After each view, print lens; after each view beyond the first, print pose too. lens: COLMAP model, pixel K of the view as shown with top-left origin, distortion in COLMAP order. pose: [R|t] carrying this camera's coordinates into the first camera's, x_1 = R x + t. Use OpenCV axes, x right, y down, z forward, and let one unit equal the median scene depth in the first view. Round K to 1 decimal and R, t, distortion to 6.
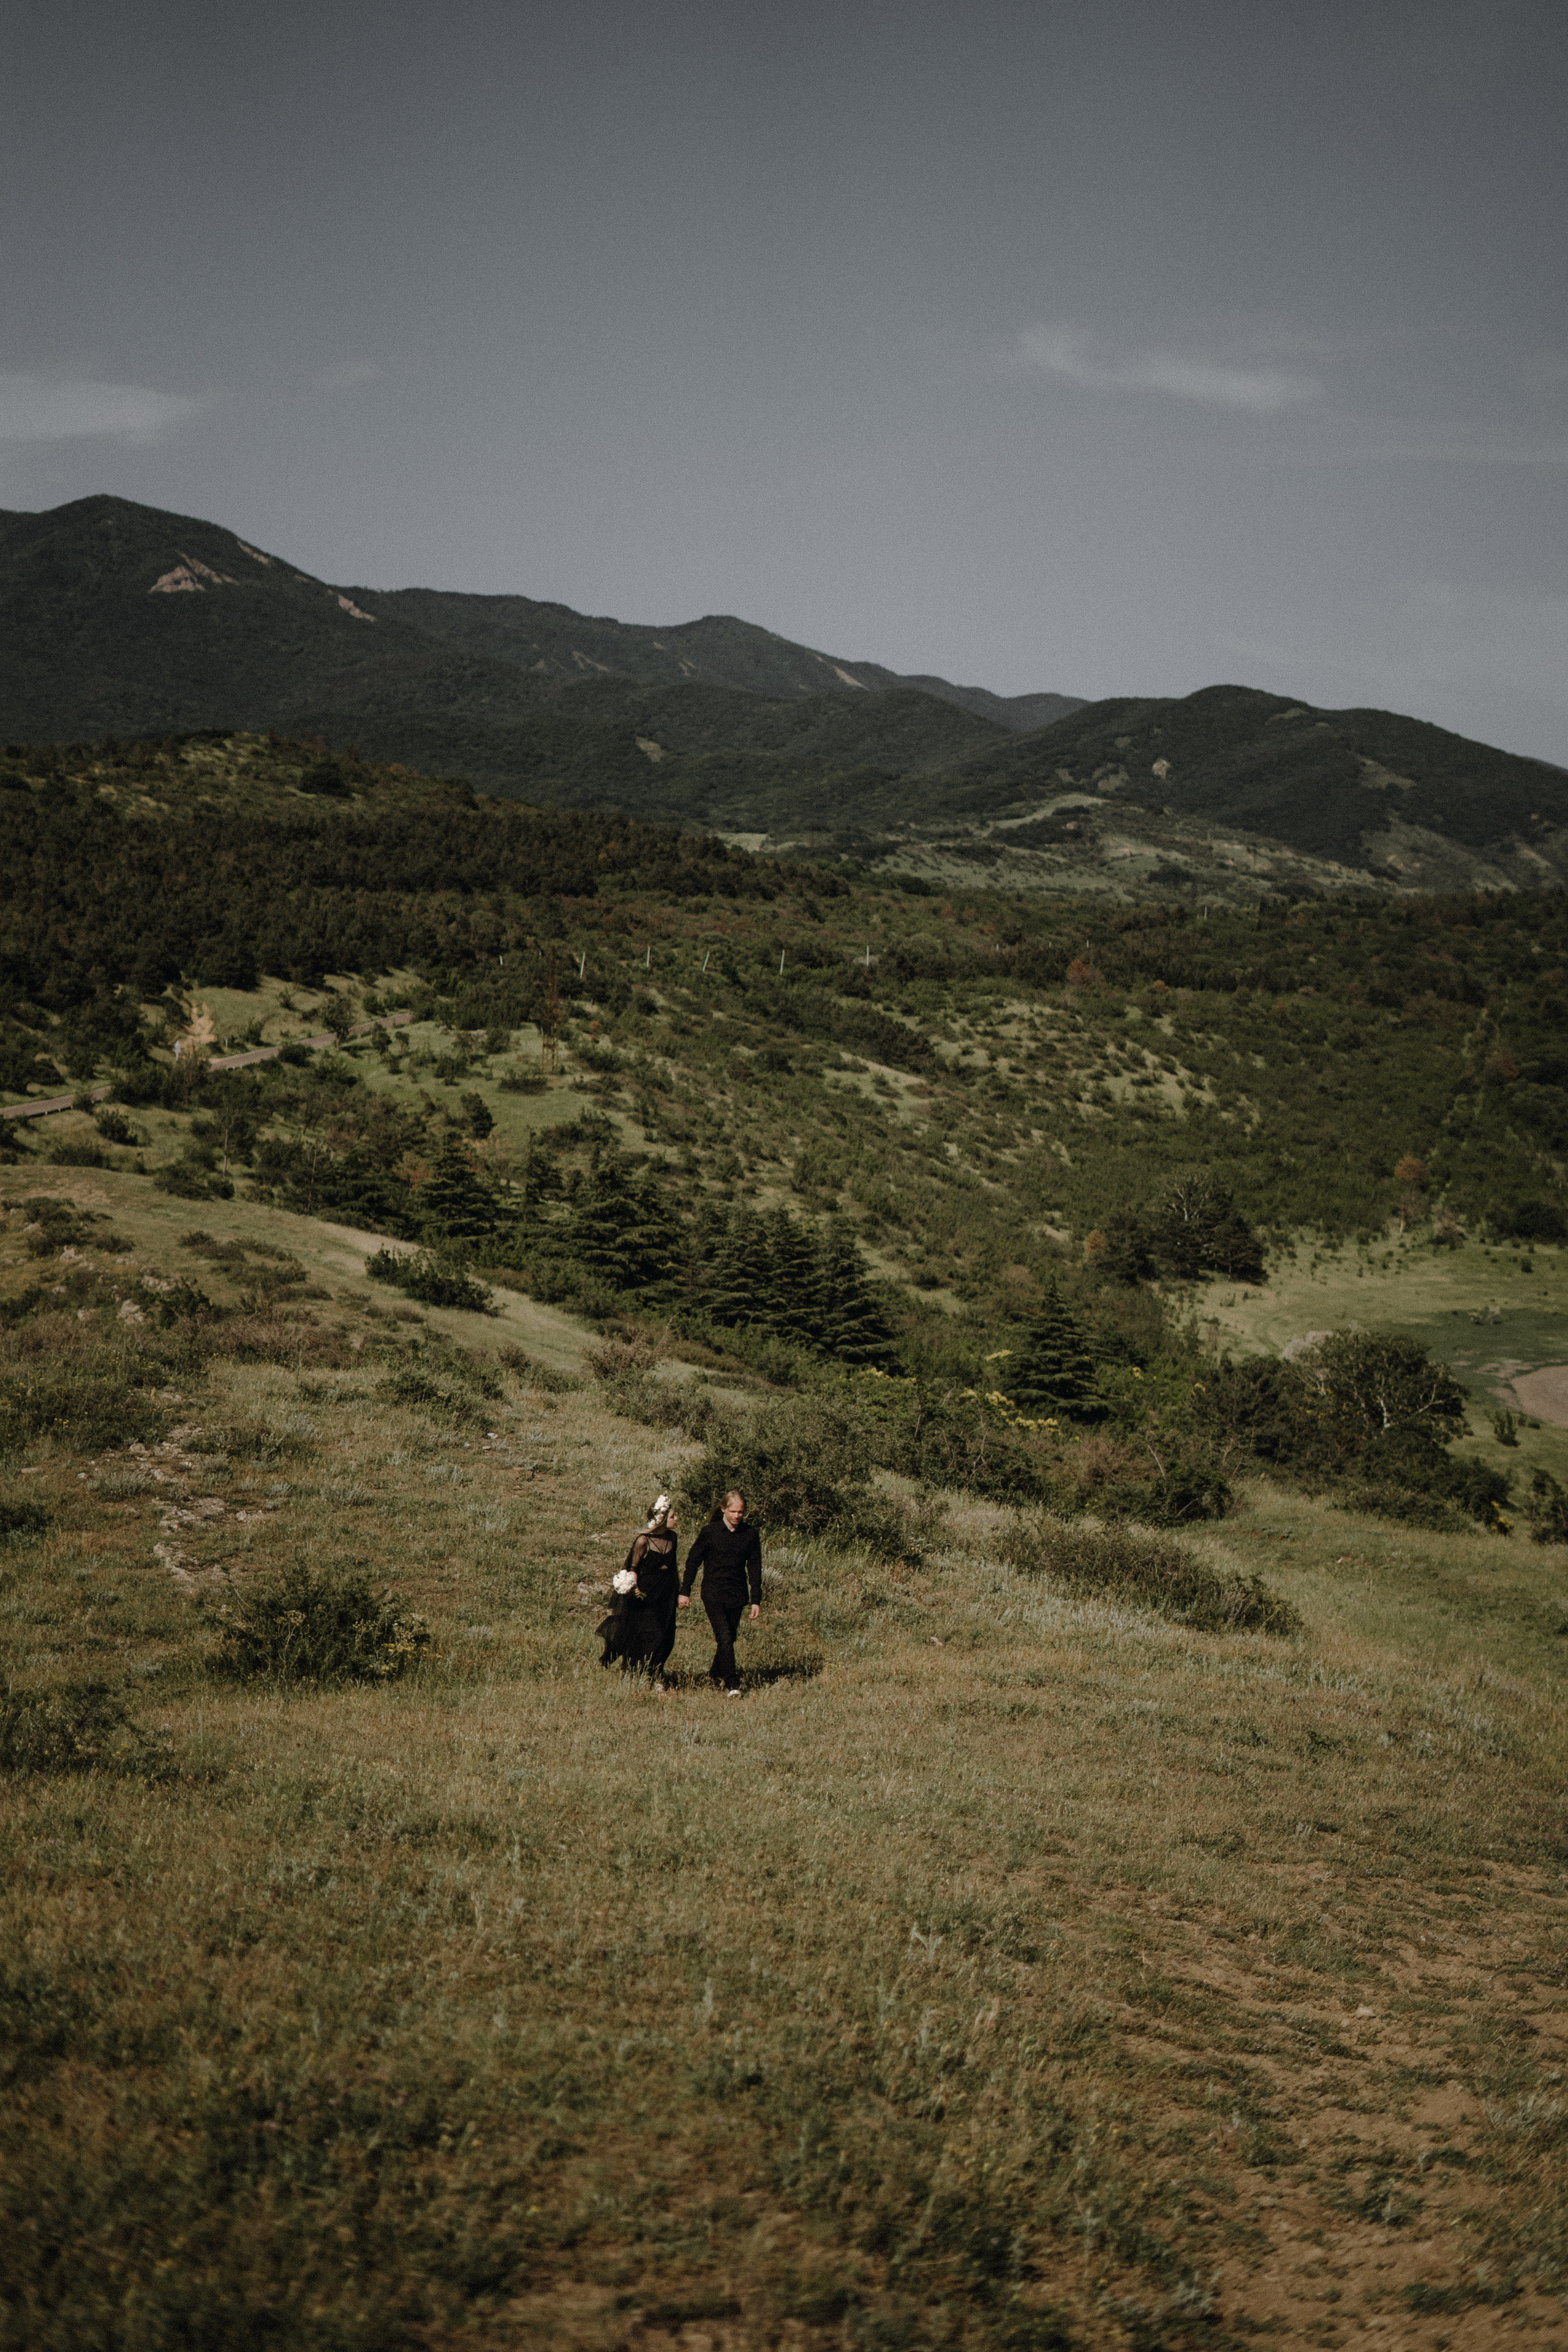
lens RADIAL K [[3415.3, 0, 783.0], [0, 3415.3, 1187.7], [0, 0, 1]] dist [-0.035734, 0.000000]
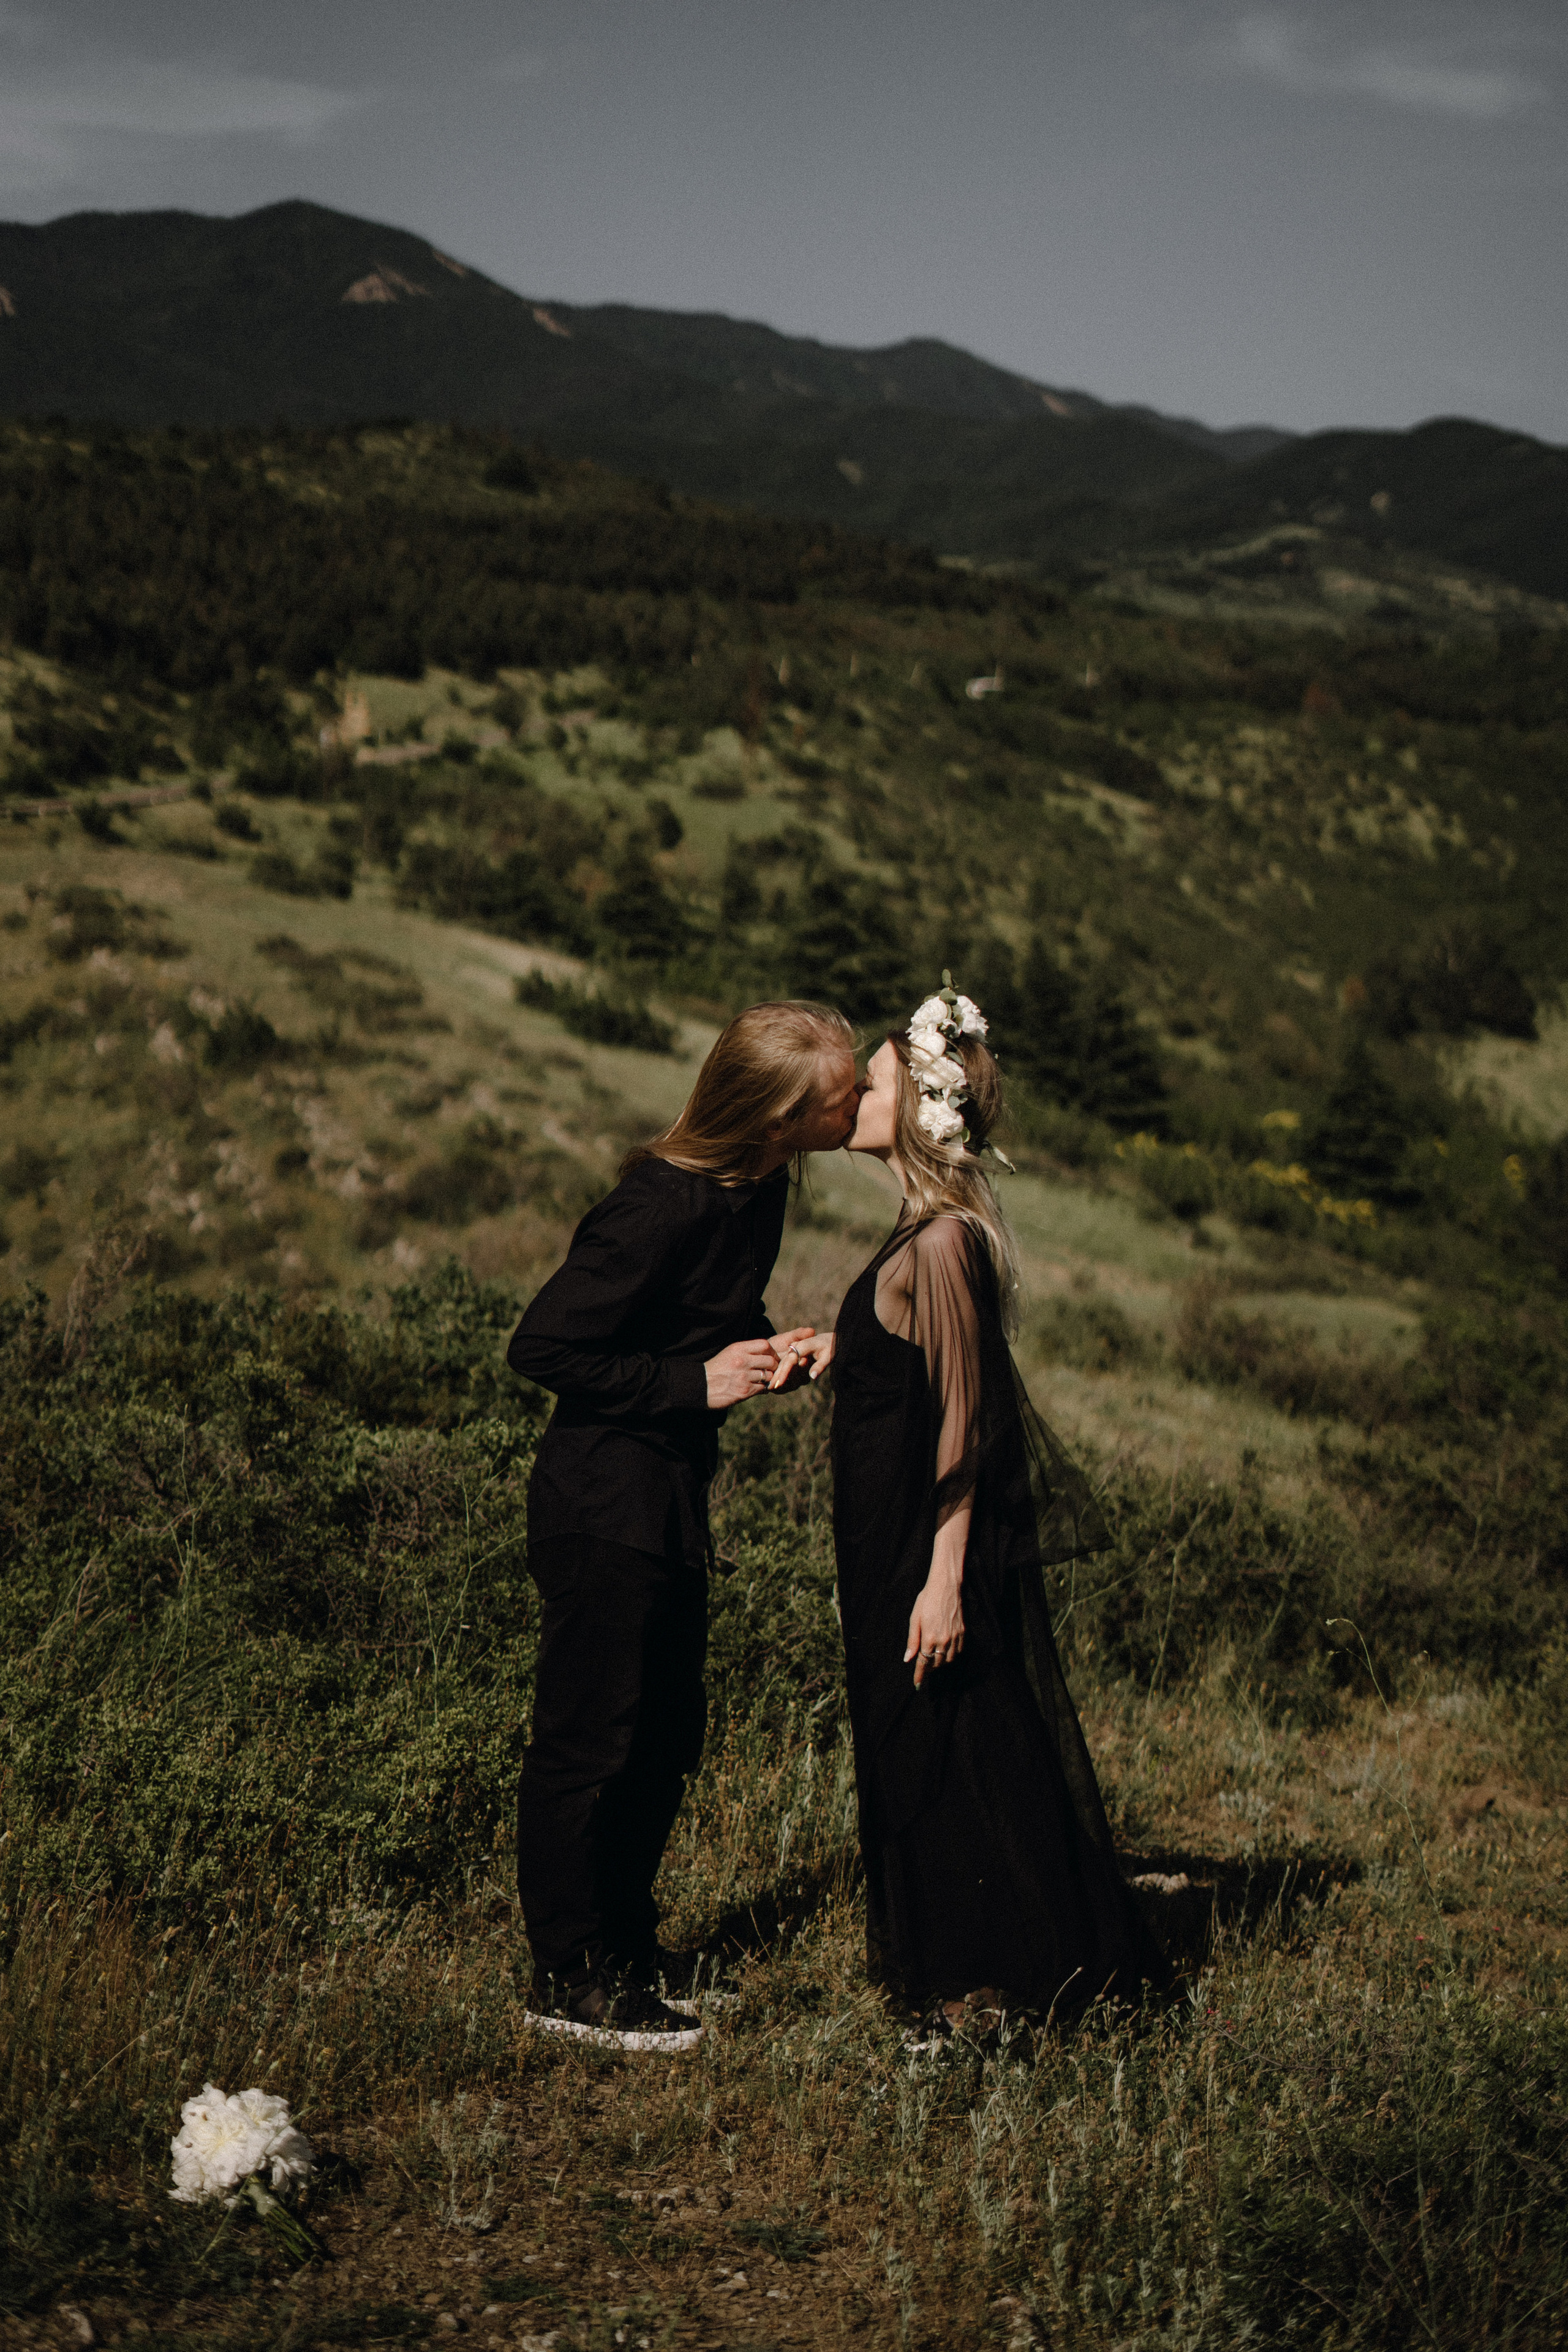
lens RADIAL K [[3415.3, 0, 780.1], [0, 3415.3, 1174.3], [0, 0, 1]] dist [-0.035734, 0.000000]
pose [[0.998152, 0.030392, -0.052615, -0.016333], [-0.026530, 0.997008, 0.072603, 0.005338], [0.054664, -0.071073, 0.995972, 0.178455]]
